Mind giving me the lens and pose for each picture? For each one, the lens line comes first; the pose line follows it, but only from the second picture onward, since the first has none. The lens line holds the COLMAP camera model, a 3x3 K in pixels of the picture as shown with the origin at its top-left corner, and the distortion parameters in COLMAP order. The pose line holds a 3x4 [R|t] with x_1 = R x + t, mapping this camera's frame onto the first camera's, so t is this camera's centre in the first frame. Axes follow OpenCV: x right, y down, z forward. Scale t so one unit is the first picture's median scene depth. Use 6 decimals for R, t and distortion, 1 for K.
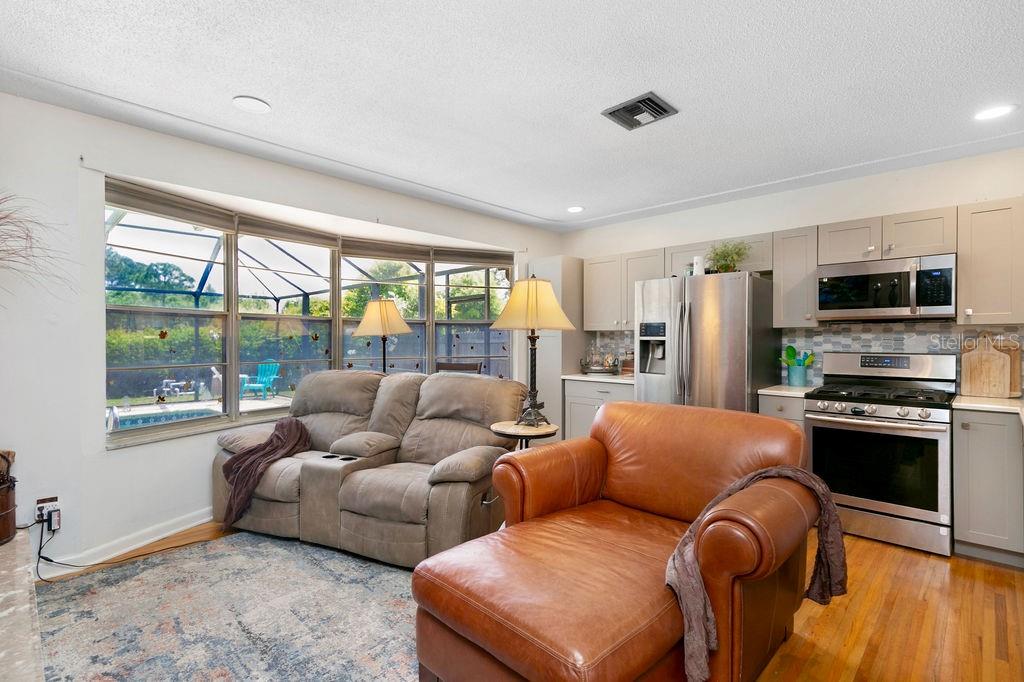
lens RADIAL K [[480.6, 0, 502.6], [0, 480.6, 328.5], [0, 0, 1]] dist [0.004331, 0.000374]
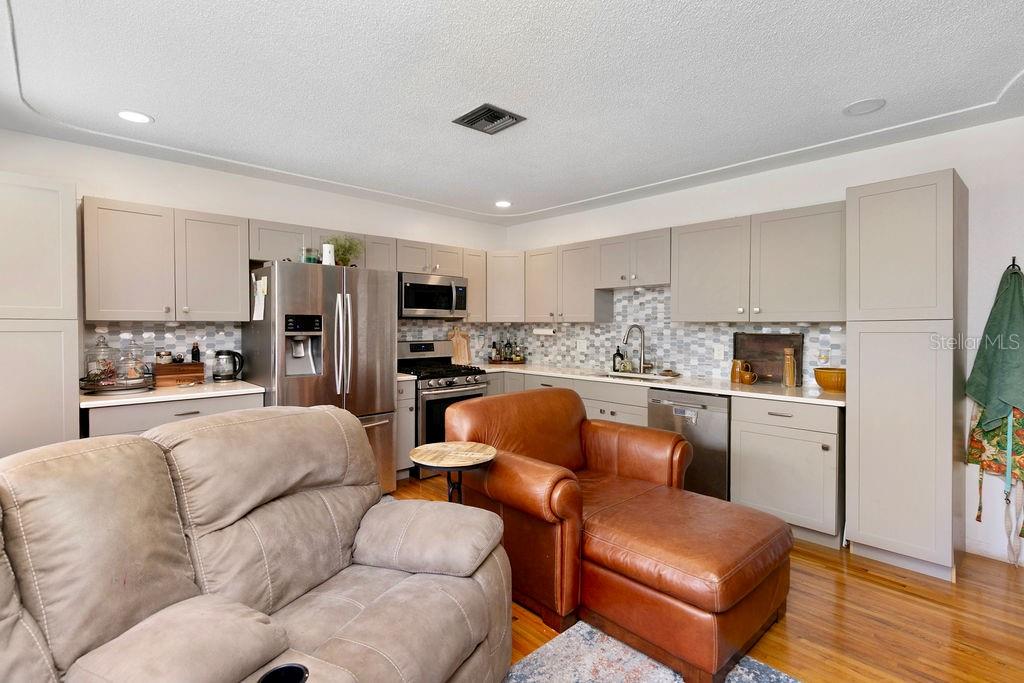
lens RADIAL K [[480.6, 0, 502.6], [0, 480.6, 329.0], [0, 0, 1]] dist [0.004331, 0.000374]
pose [[0.031780, -0.010150, 0.999443, -0.616894], [-0.023933, 0.999654, 0.010913, -0.005007], [-0.999208, -0.024267, 0.031526, 0.748822]]
